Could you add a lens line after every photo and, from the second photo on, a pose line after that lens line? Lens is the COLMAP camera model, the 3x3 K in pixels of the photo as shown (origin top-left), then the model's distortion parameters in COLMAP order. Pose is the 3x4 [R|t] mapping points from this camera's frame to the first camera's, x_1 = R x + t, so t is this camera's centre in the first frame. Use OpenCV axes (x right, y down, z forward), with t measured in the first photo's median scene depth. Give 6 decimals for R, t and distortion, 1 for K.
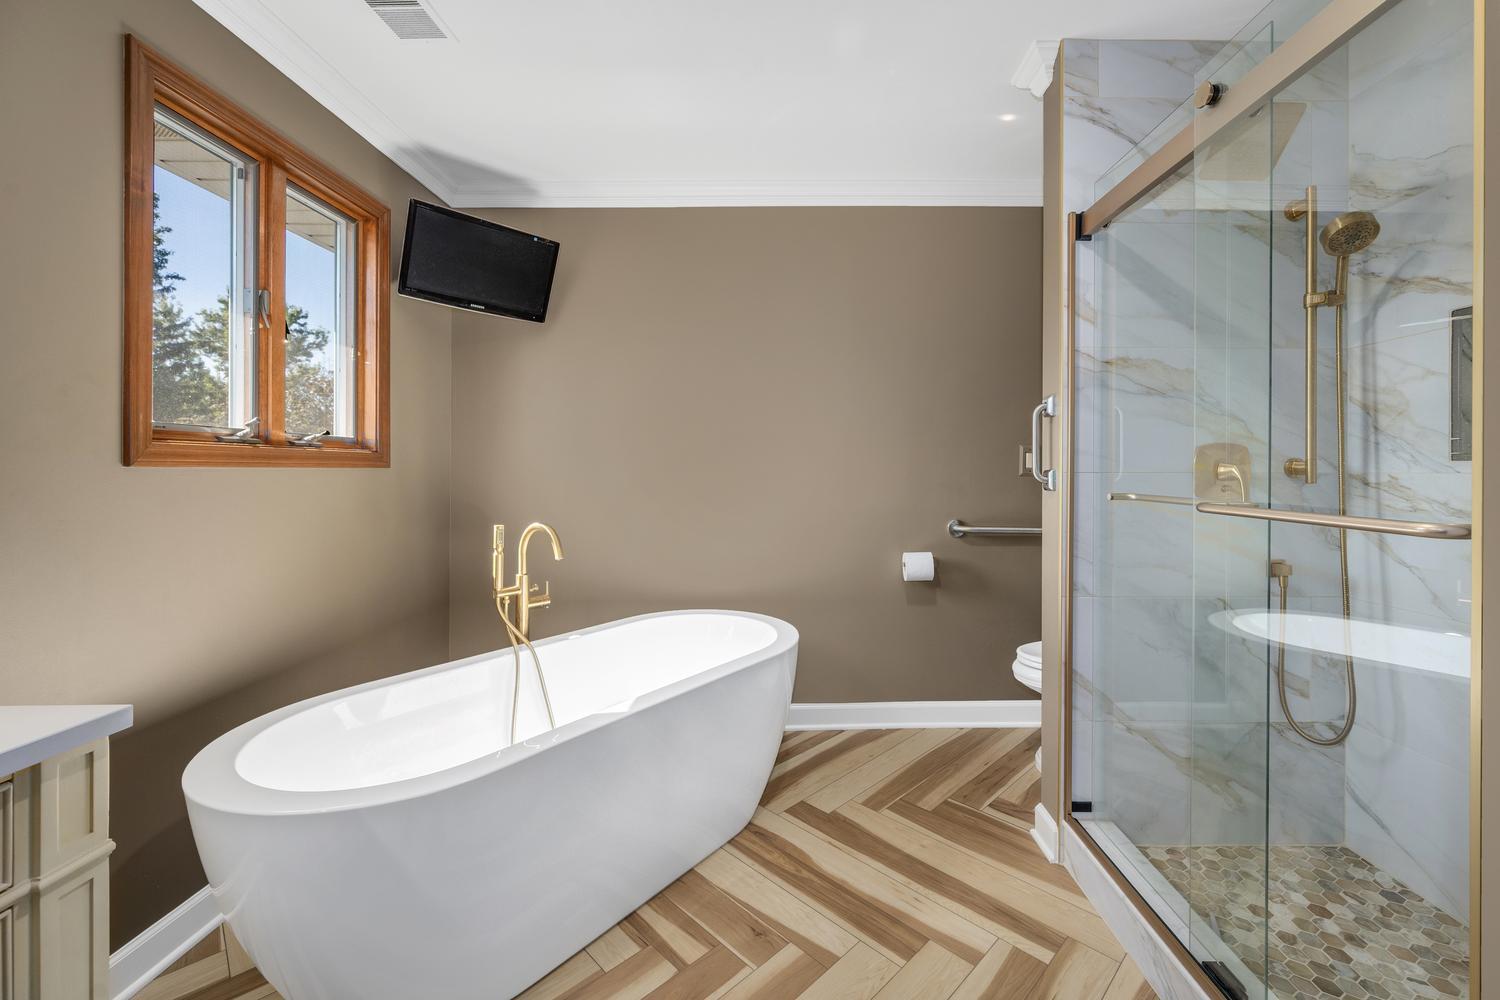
lens RADIAL K [[615.1, 0, 785.0], [0, 615.1, 473.0], [0, 0, 1]] dist [0.001863, 0.000027]
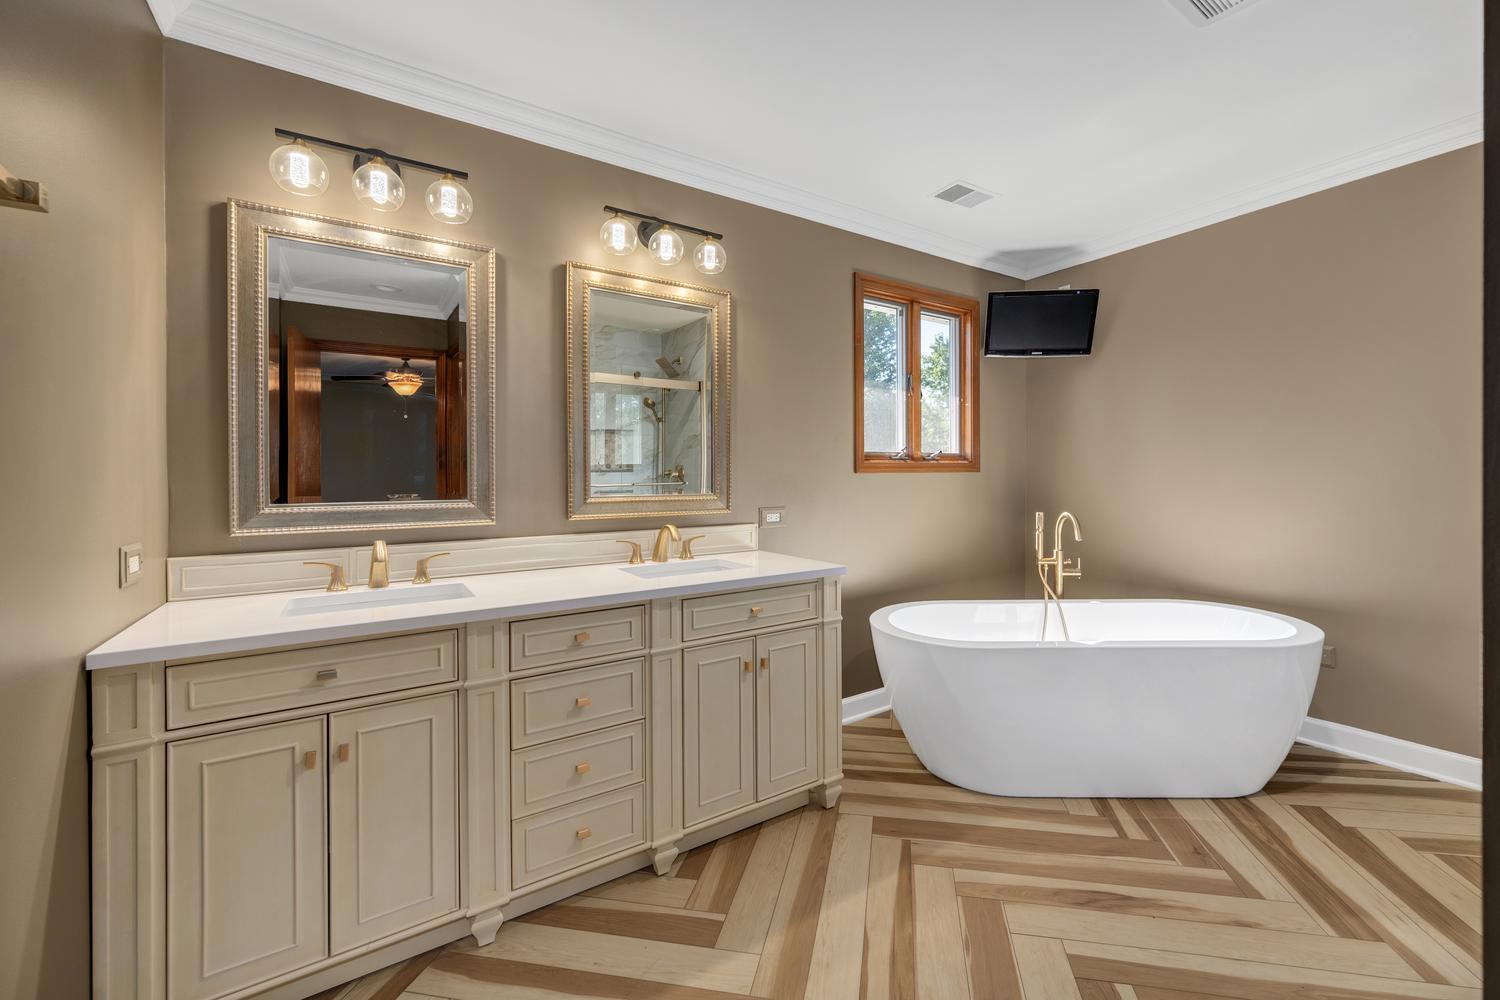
lens RADIAL K [[615.1, 0, 785.0], [0, 615.1, 473.0], [0, 0, 1]] dist [0.001863, 0.000027]
pose [[0.555842, -0.005303, -0.831271, 0.378873], [0.004855, 0.999983, -0.003133, -0.003858], [0.831274, -0.002294, 0.555858, -0.261201]]
